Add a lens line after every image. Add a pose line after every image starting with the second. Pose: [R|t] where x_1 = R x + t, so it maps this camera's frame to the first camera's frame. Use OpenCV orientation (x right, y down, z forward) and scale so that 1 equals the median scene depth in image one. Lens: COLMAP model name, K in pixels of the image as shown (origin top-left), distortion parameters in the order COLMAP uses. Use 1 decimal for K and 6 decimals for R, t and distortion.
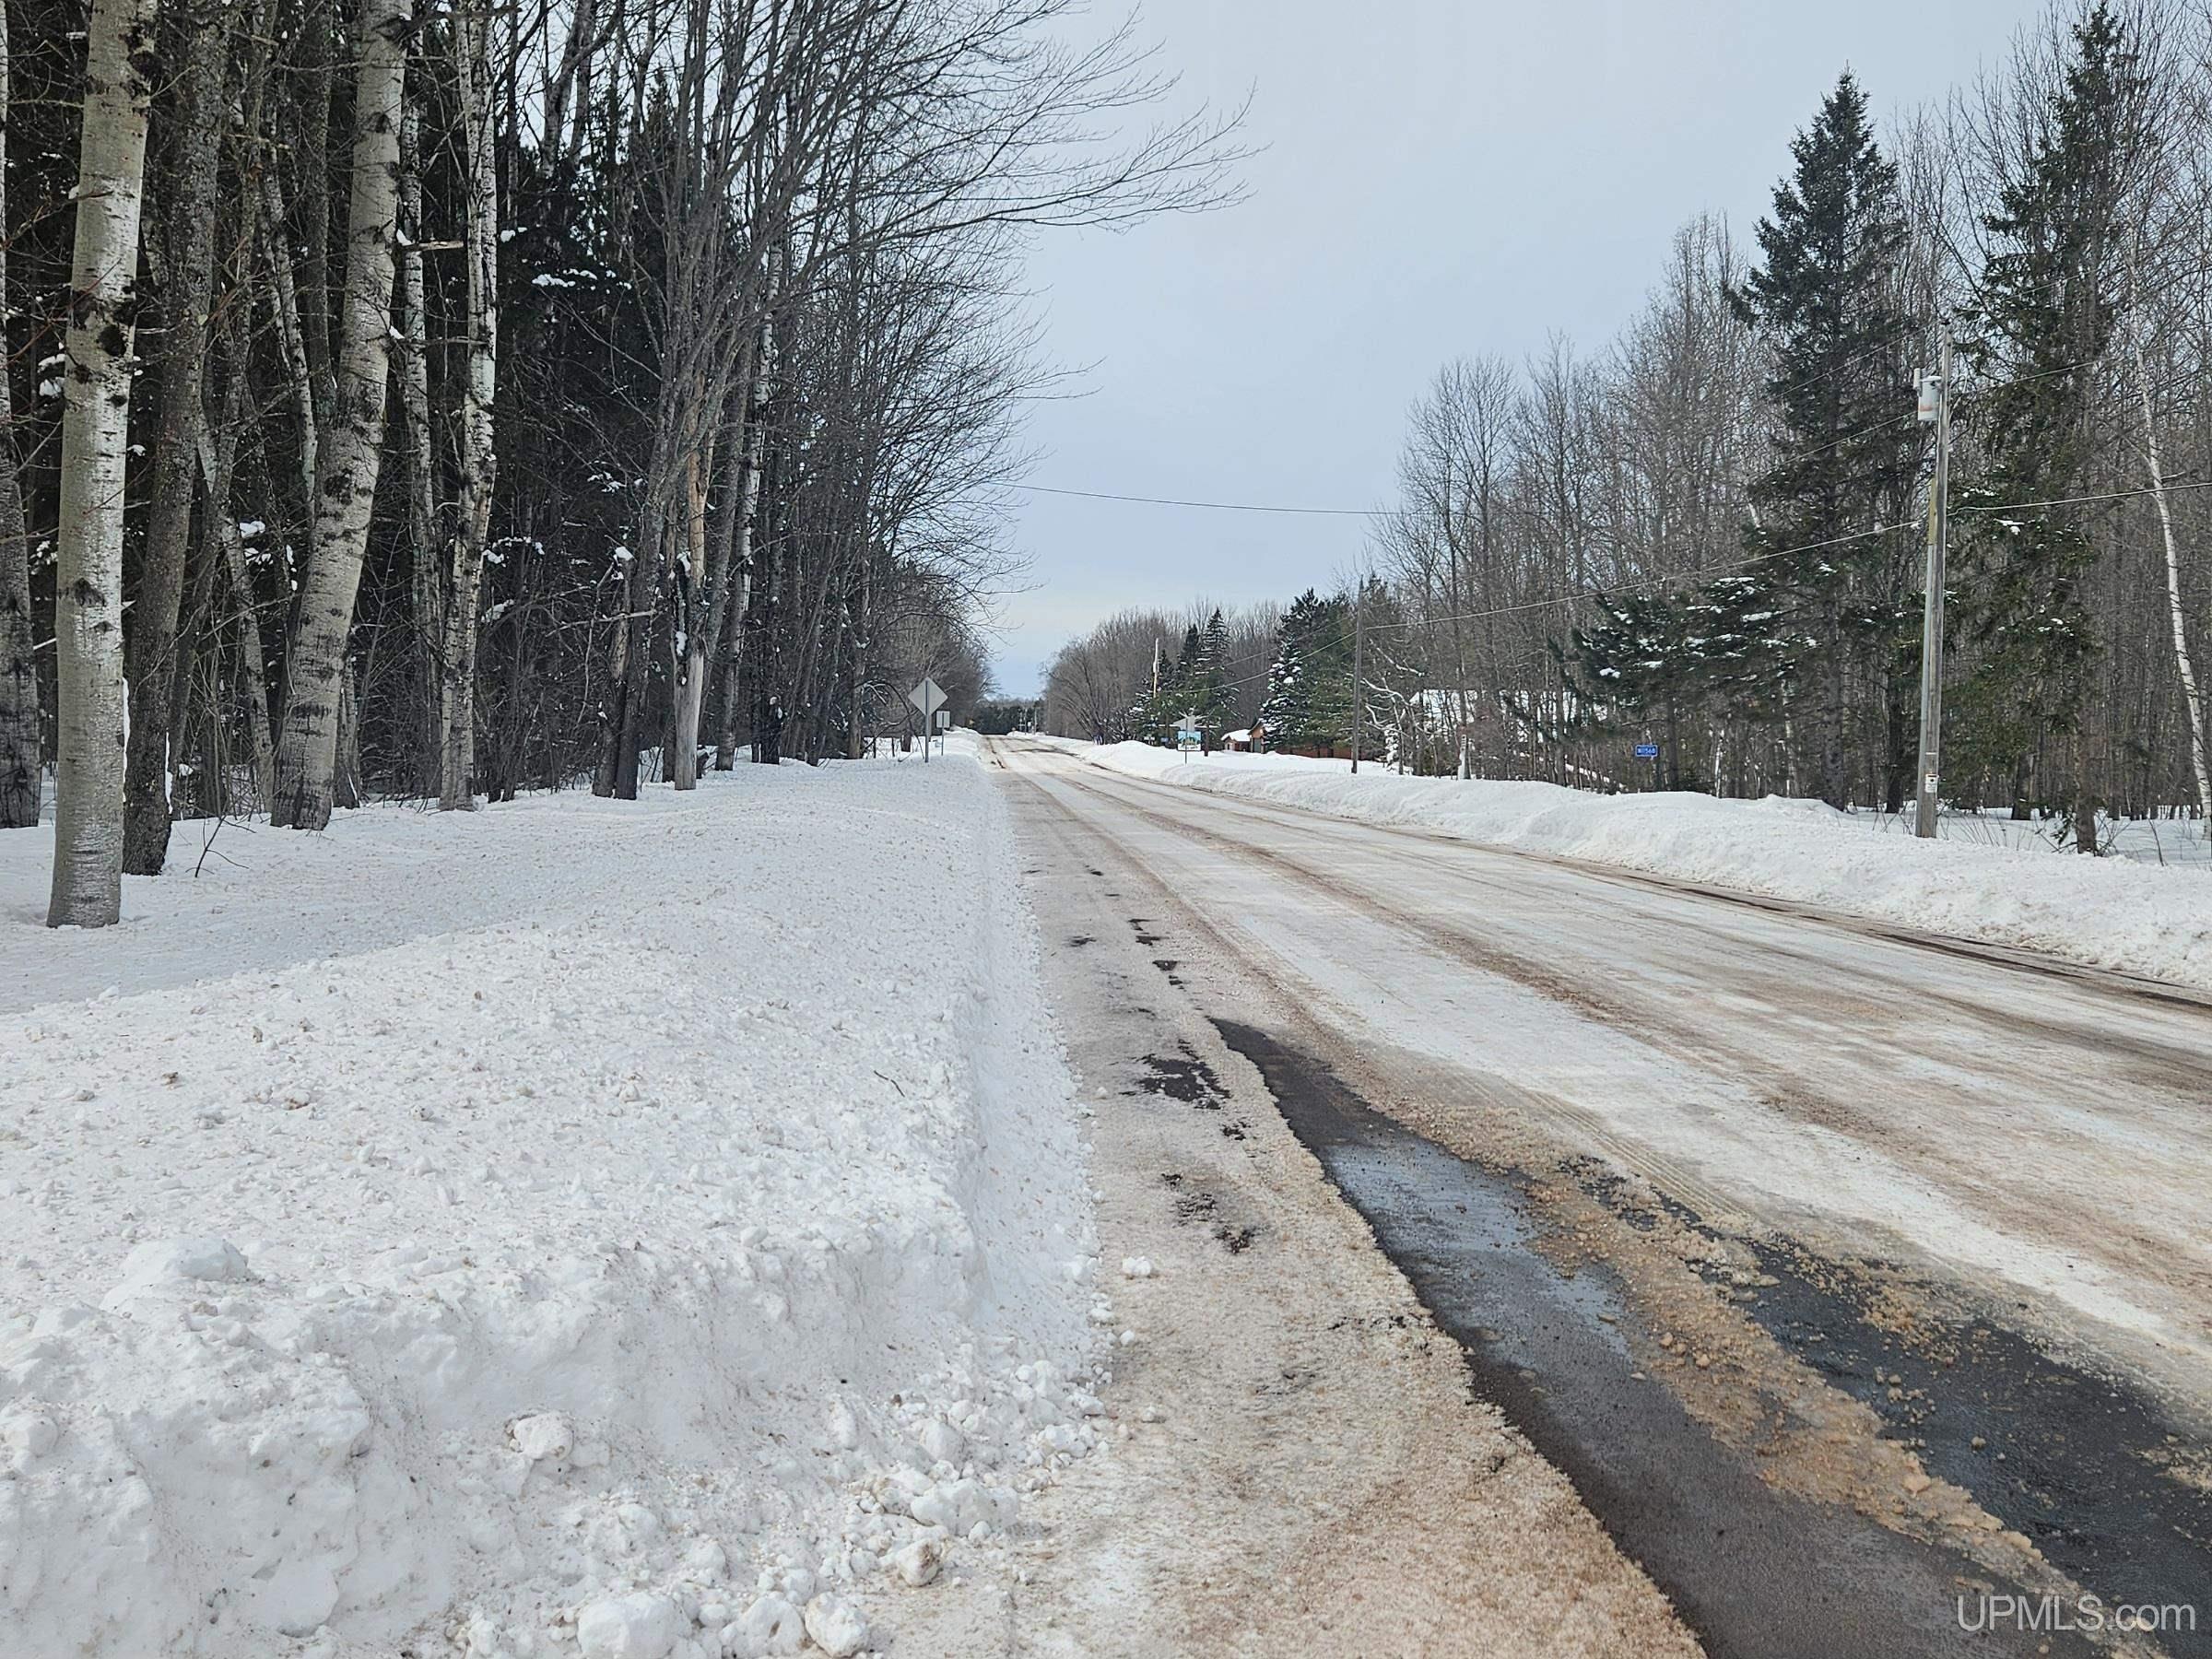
lens RADIAL K [[2147.9, 0, 1106.0], [0, 2147.9, 829.5], [0, 0, 1]] dist [0.039801, -0.034992]
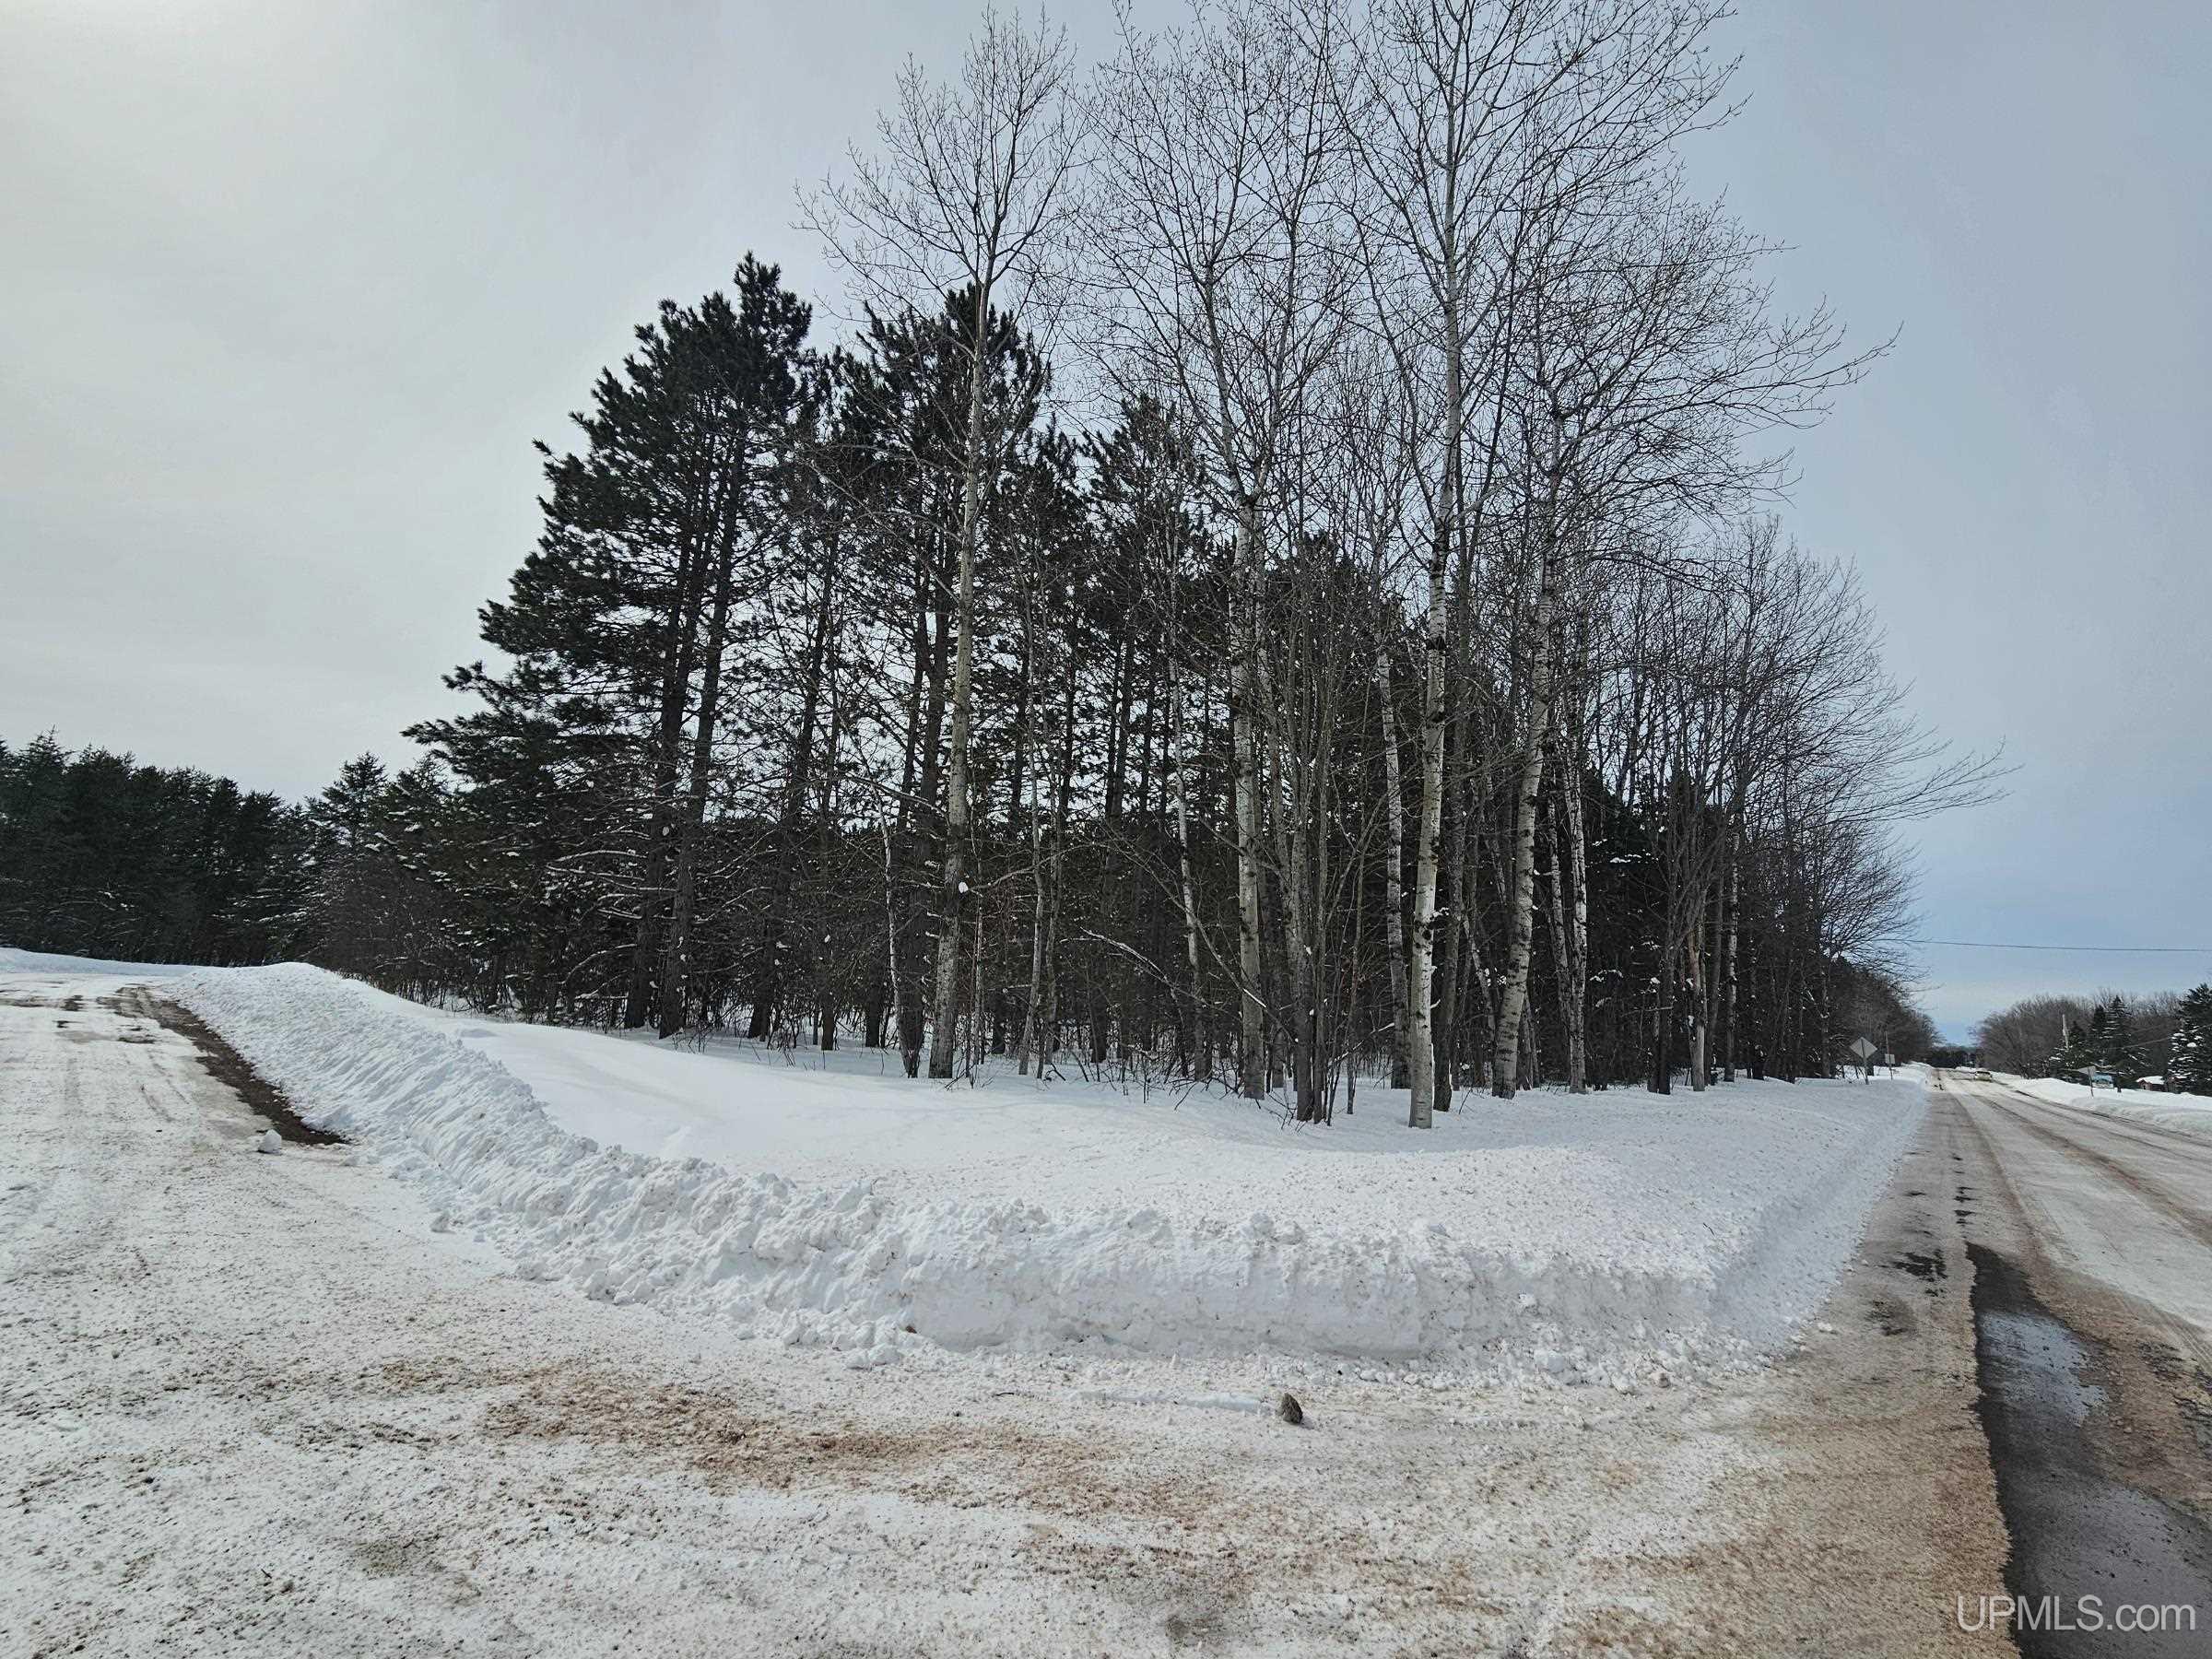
lens RADIAL K [[895.5, 0, 1106.0], [0, 895.5, 829.5], [0, 0, 1]] dist [-0.001551, -0.000071]
pose [[0.707210, -0.118264, -0.697042, 0.086295], [-0.080141, 0.966146, -0.245232, -0.010370], [0.702447, 0.229292, 0.673790, -0.151920]]
